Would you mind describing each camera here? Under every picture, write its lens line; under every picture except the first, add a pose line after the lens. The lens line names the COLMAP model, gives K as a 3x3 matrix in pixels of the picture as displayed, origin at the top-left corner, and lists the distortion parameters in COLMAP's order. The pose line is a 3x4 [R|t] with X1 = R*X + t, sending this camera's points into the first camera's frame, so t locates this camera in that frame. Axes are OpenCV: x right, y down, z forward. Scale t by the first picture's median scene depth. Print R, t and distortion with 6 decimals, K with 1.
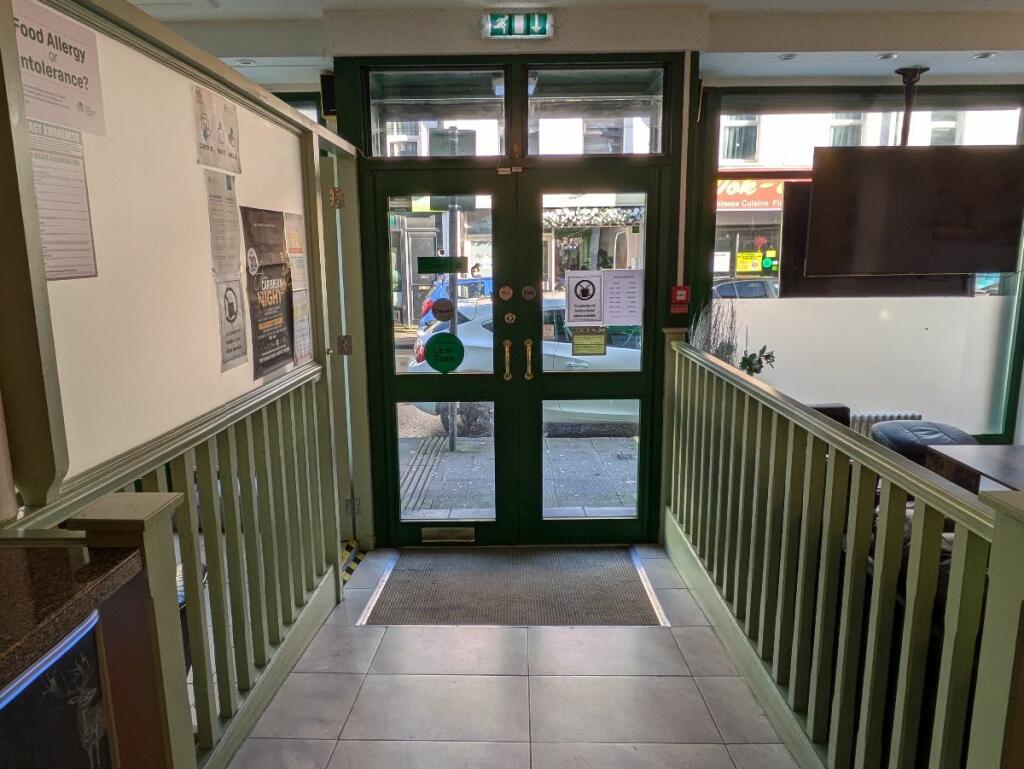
lens RADIAL K [[691.4, 0, 512.0], [0, 691.4, 384.5], [0, 0, 1]] dist [0.005453, 0.004460]
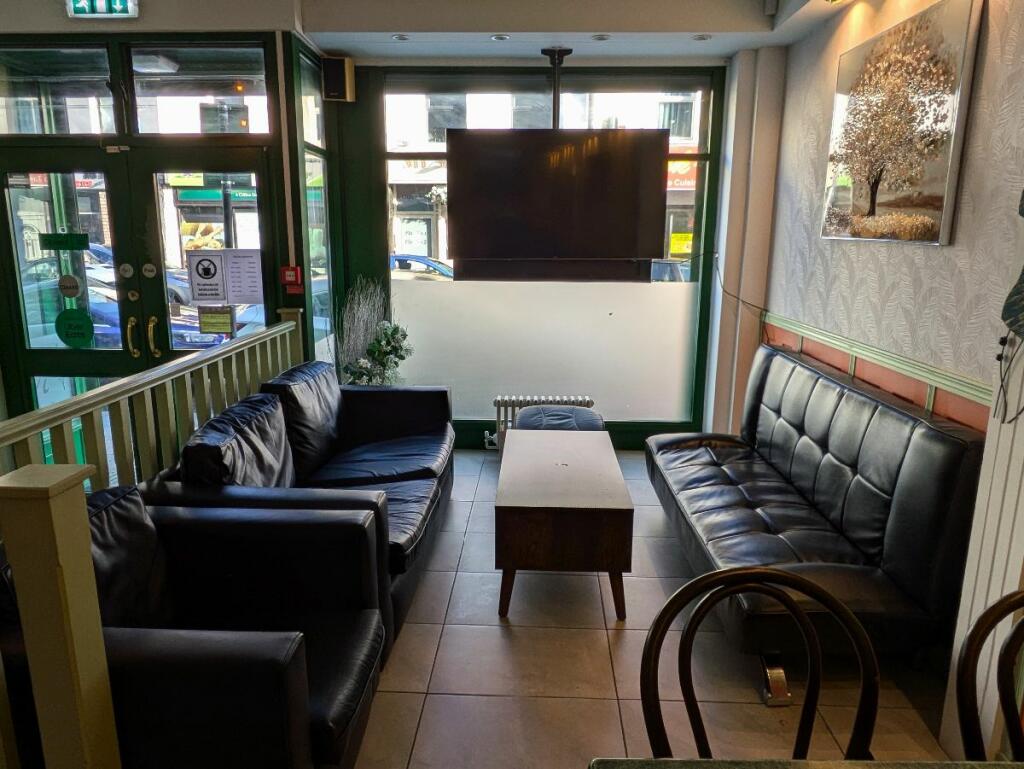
lens RADIAL K [[704.0, 0, 494.8], [0, 704.0, 382.4], [0, 0, 1]] dist [0.001140, 0.002335]
pose [[0.999238, 0.021422, -0.032622, 0.563941], [-0.020595, 0.999463, 0.025470, -0.006139], [0.033150, -0.024779, 0.999143, -0.016321]]
